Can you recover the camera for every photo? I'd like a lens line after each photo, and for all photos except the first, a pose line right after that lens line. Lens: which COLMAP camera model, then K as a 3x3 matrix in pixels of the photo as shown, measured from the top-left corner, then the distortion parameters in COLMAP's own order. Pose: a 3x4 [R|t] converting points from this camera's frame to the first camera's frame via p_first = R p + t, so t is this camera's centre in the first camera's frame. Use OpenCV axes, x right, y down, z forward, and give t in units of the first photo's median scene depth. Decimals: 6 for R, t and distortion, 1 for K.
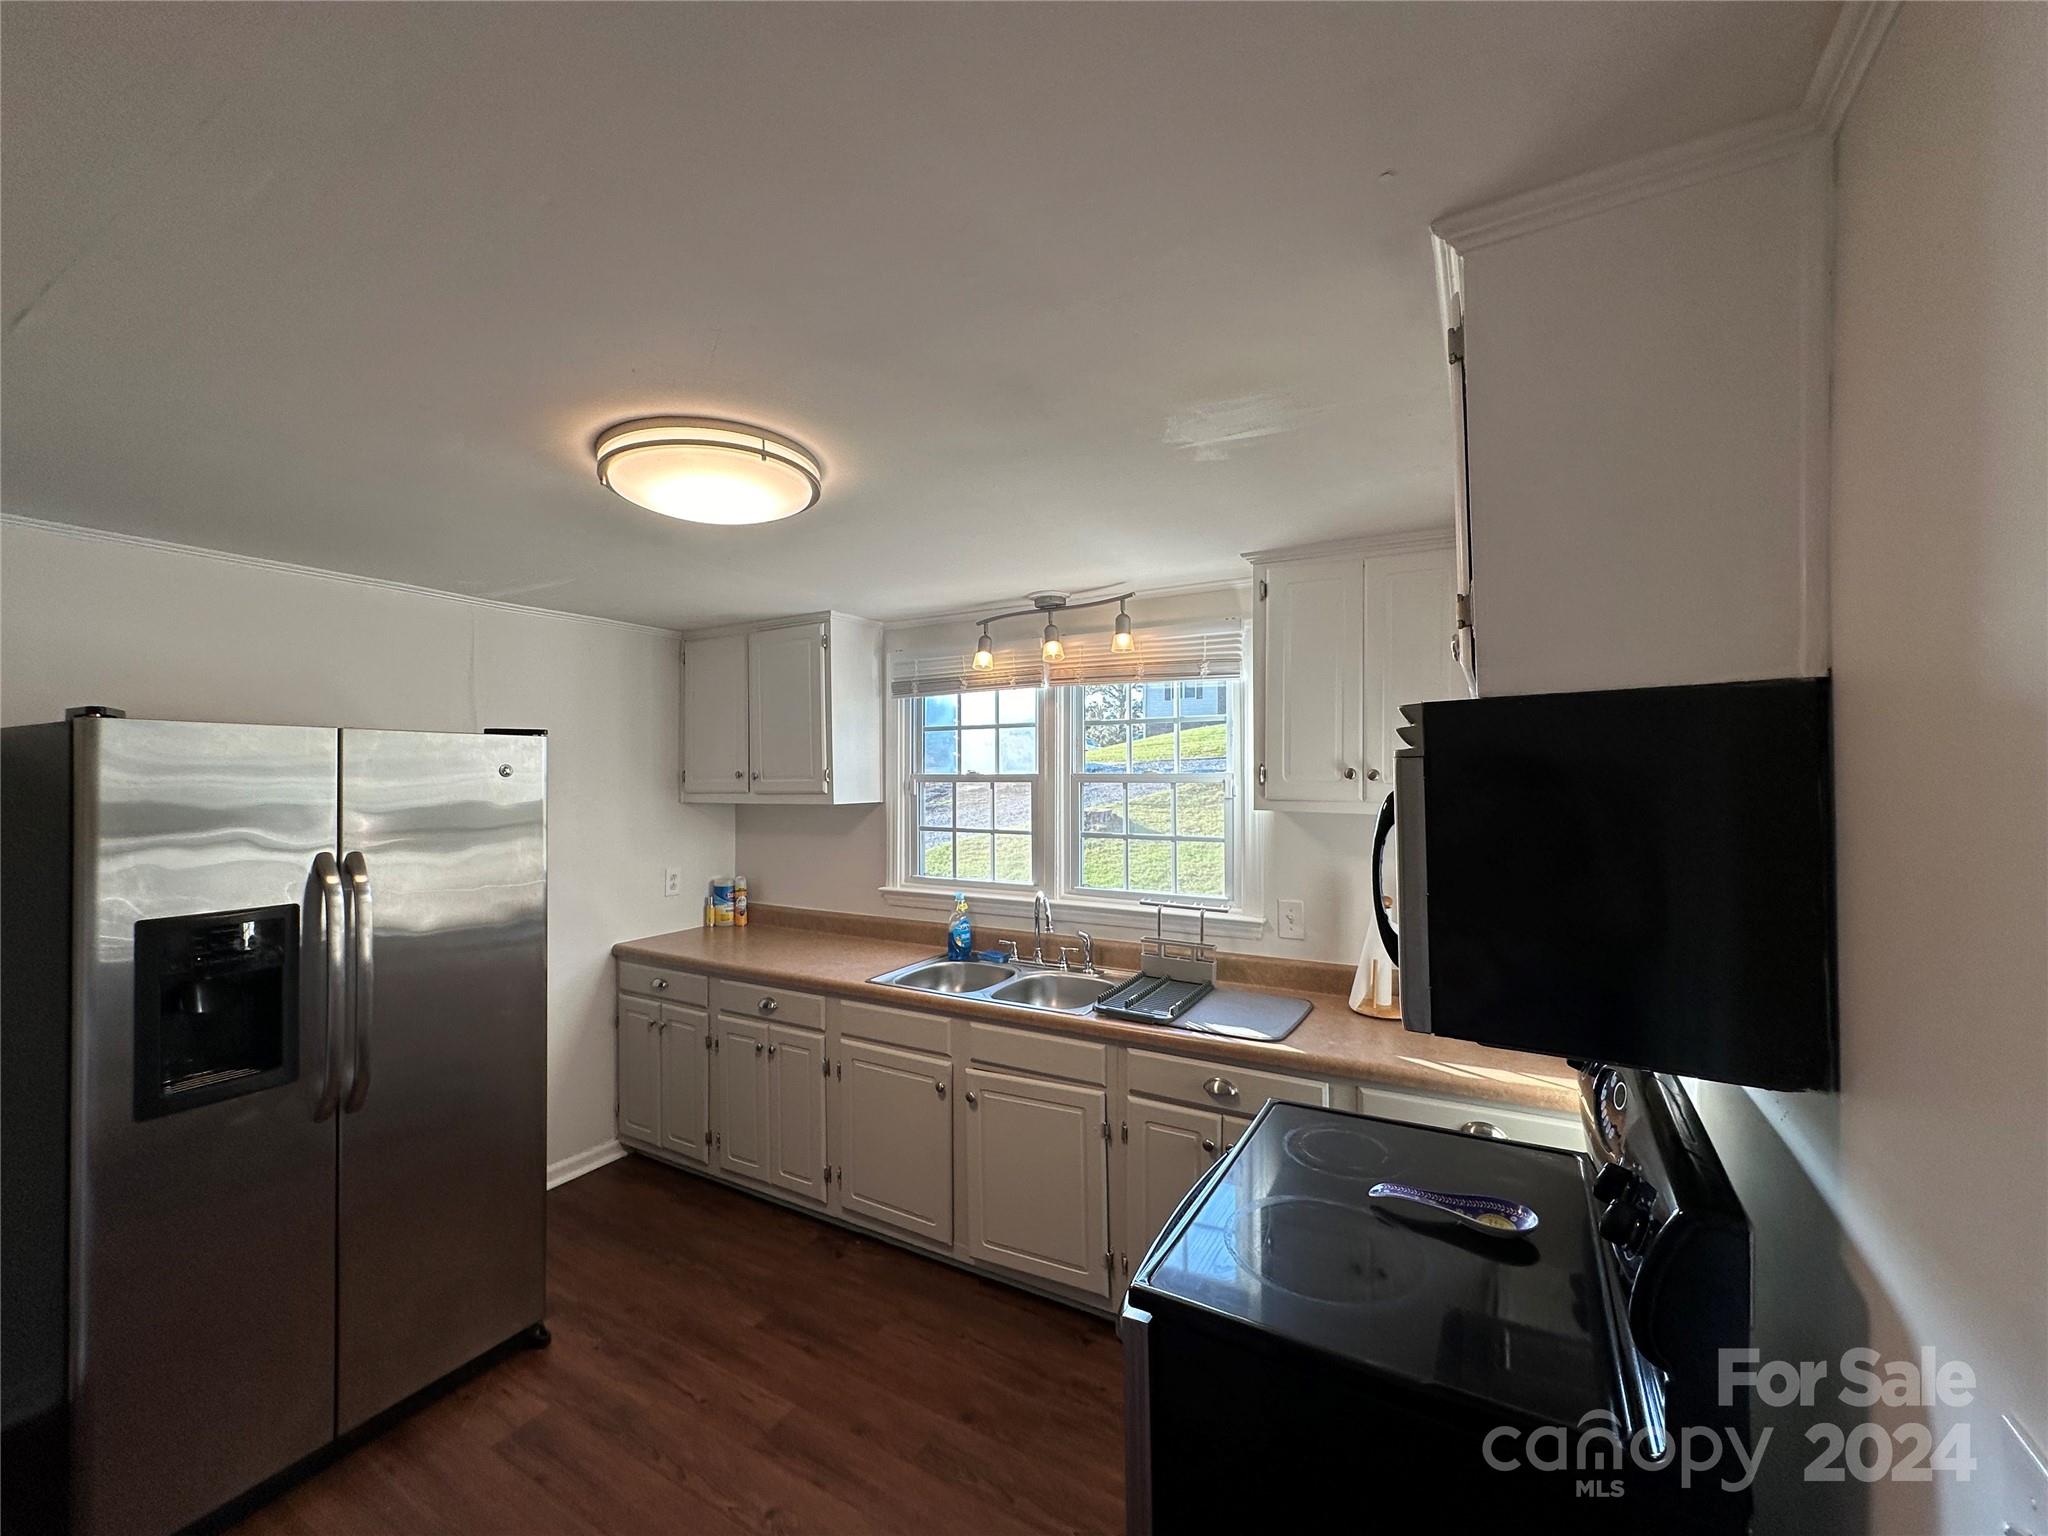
lens RADIAL K [[818.3, 0, 1024.0], [0, 818.3, 768.0], [0, 0, 1]] dist [-0.003526, 0.000449]
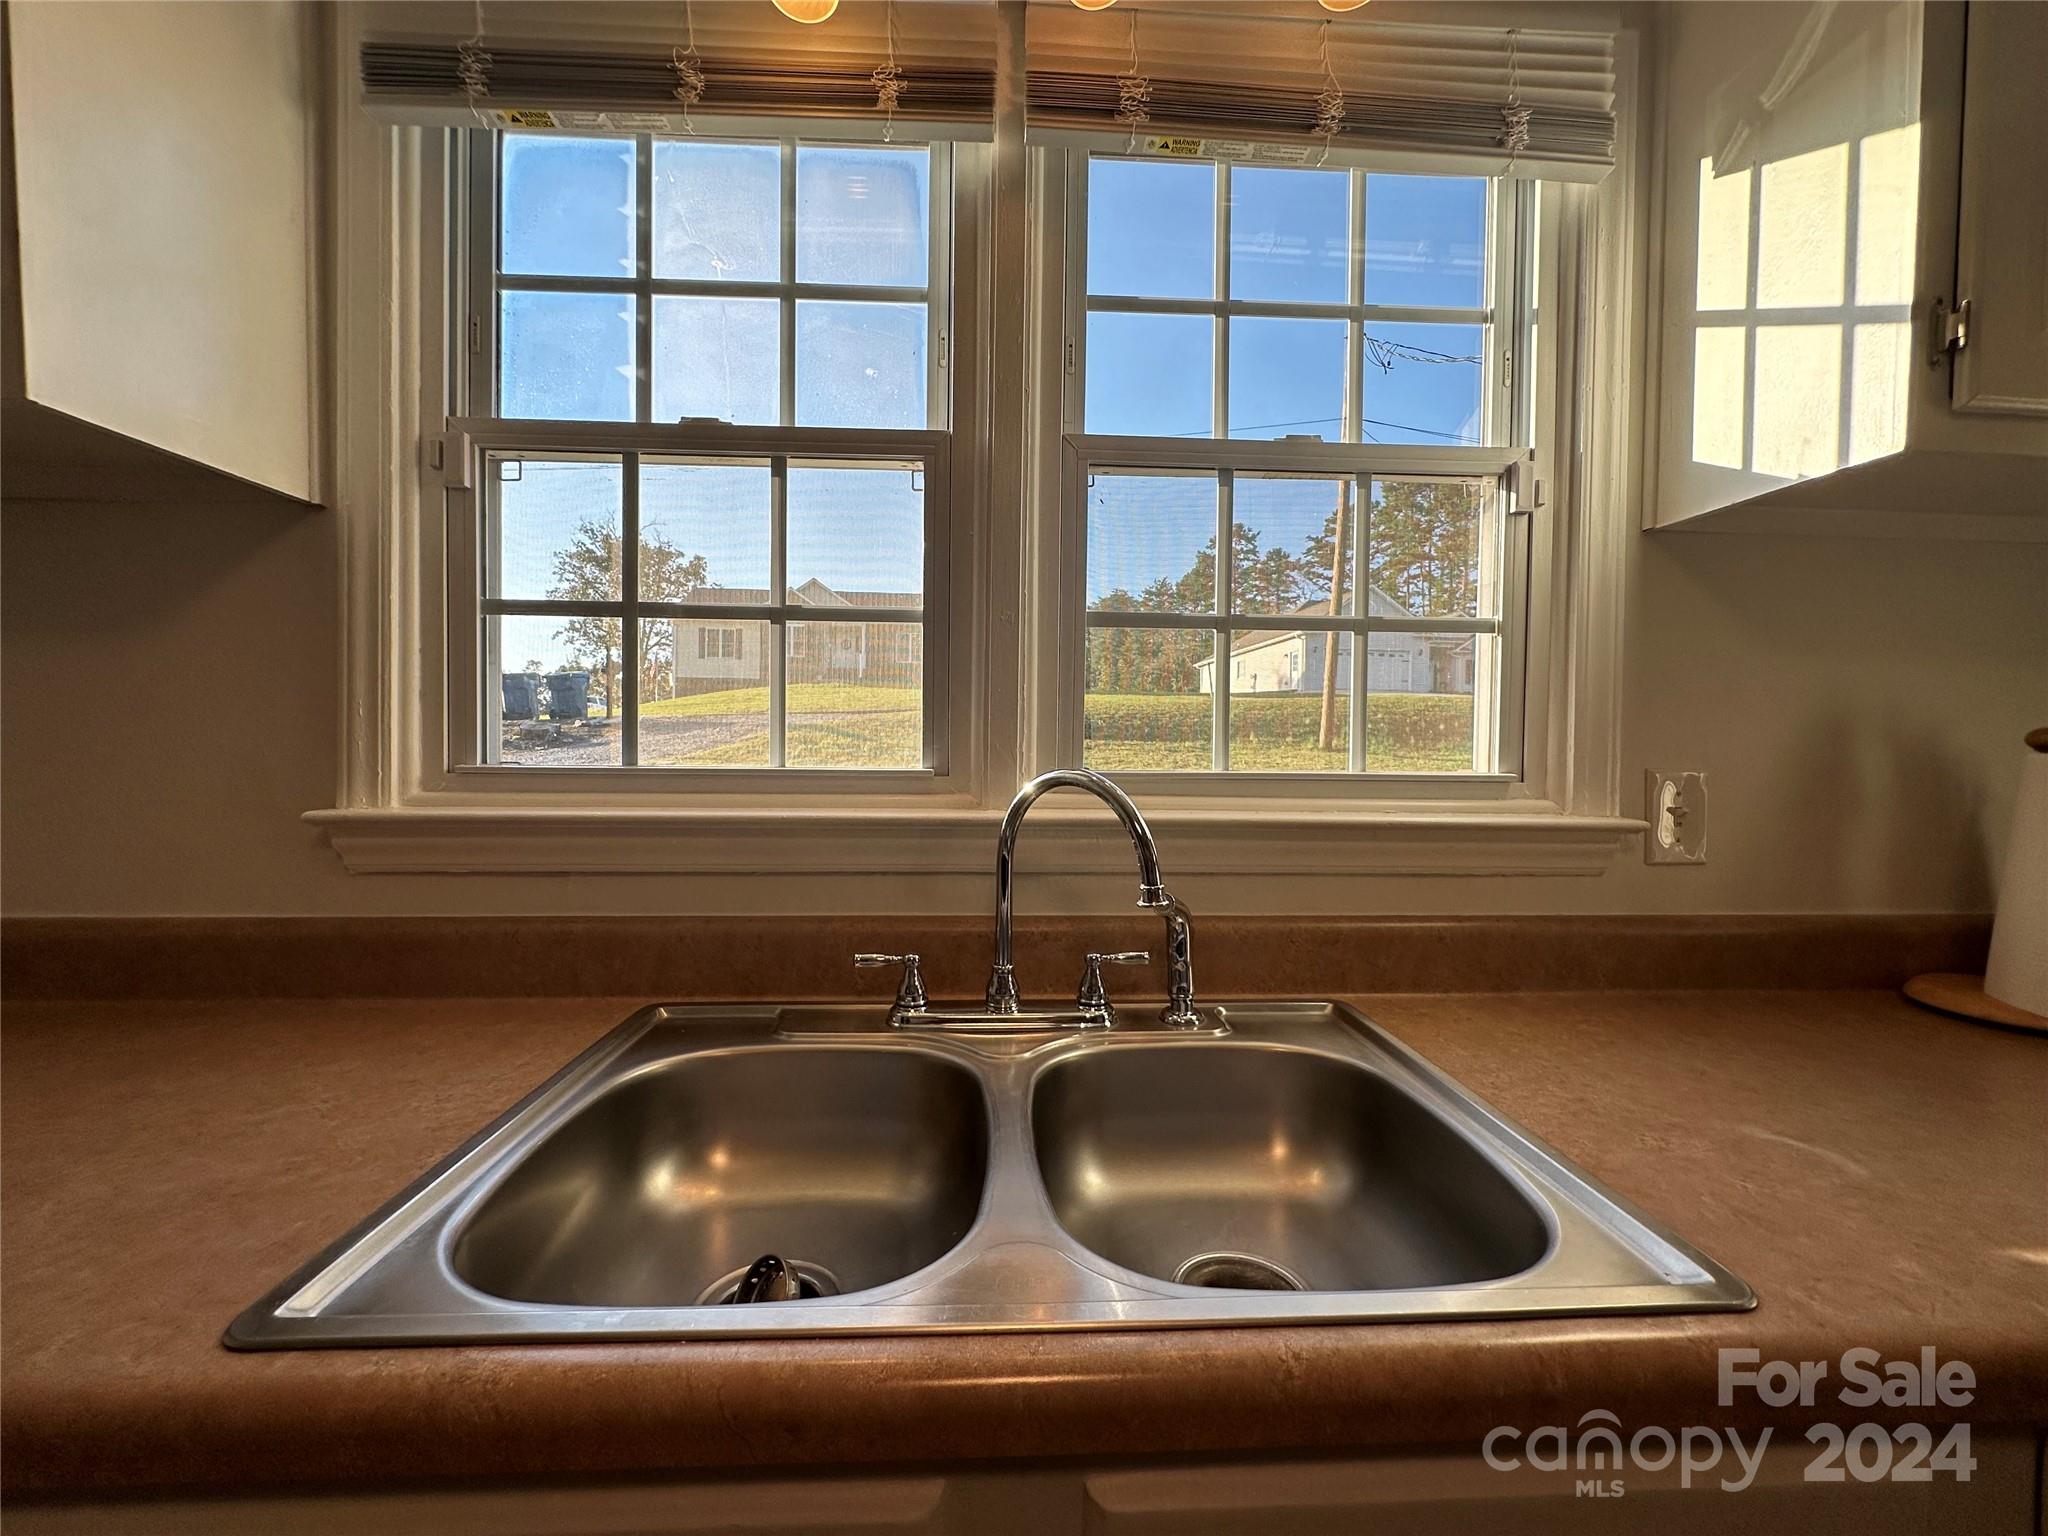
lens RADIAL K [[818.3, 0, 1024.0], [0, 818.3, 768.0], [0, 0, 1]] dist [-0.003526, 0.000449]
pose [[0.843768, -0.000263, 0.536708, -0.134769], [-0.017790, 0.999437, 0.028458, 0.133809], [-0.536413, -0.033560, 0.843288, 0.715846]]
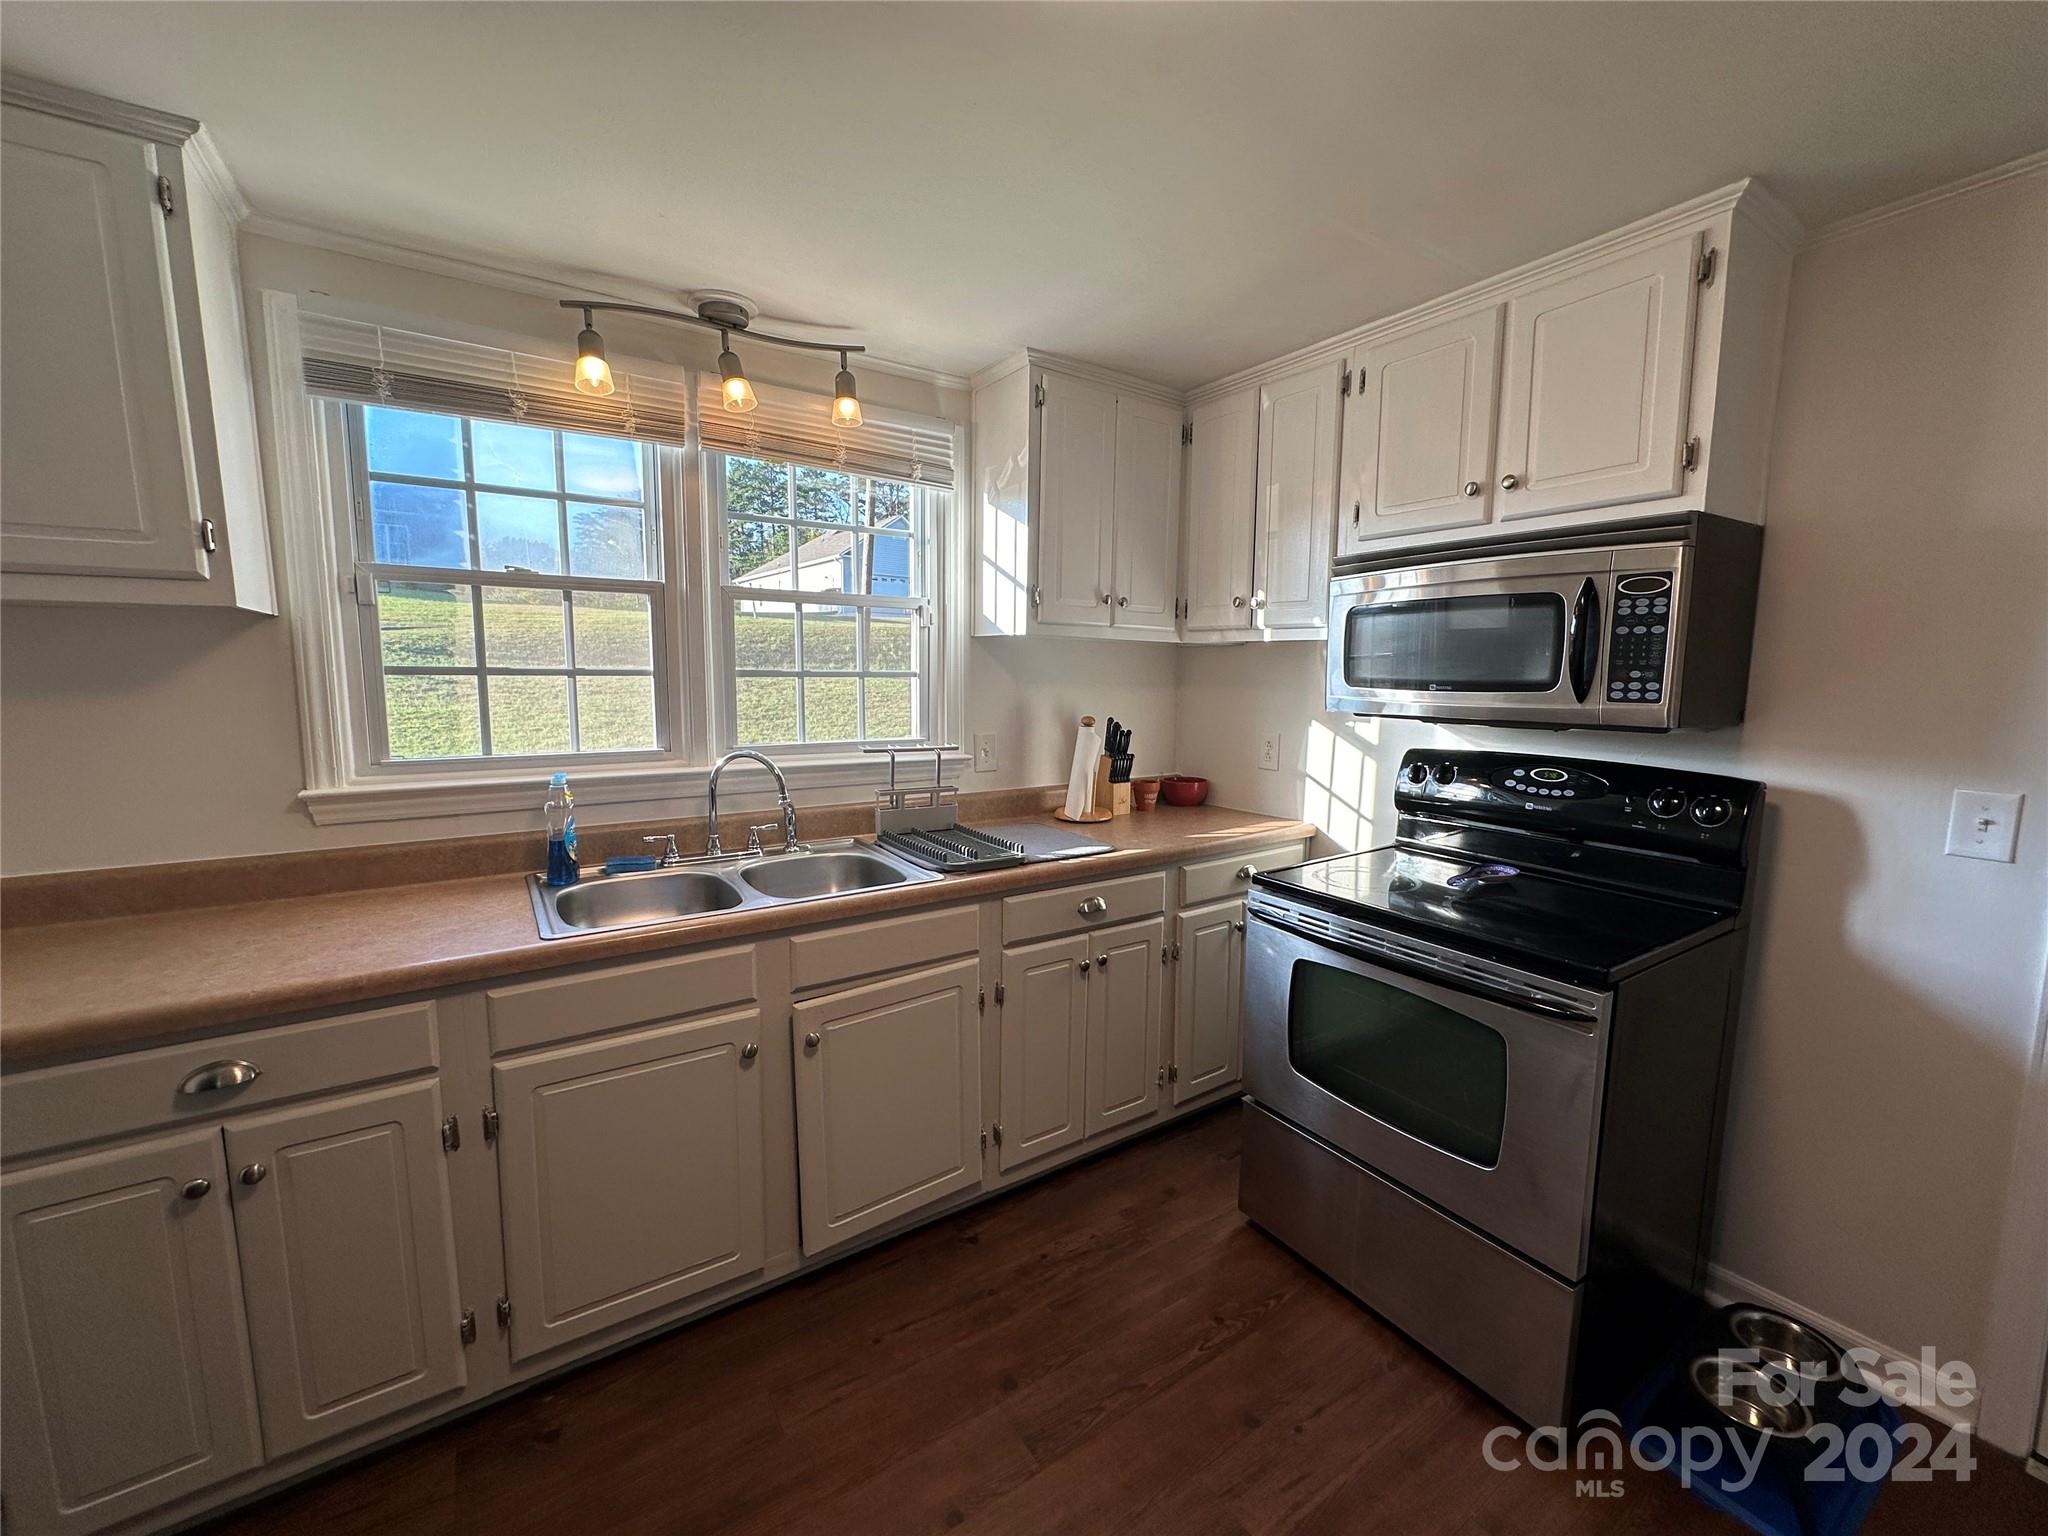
lens RADIAL K [[818.3, 0, 1024.0], [0, 818.3, 768.0], [0, 0, 1]] dist [-0.003526, 0.000449]
pose [[0.445354, -0.097701, 0.890008, -0.460999], [-0.018172, 0.992838, 0.118082, 0.074226], [-0.895170, -0.068762, 0.440389, 0.445786]]
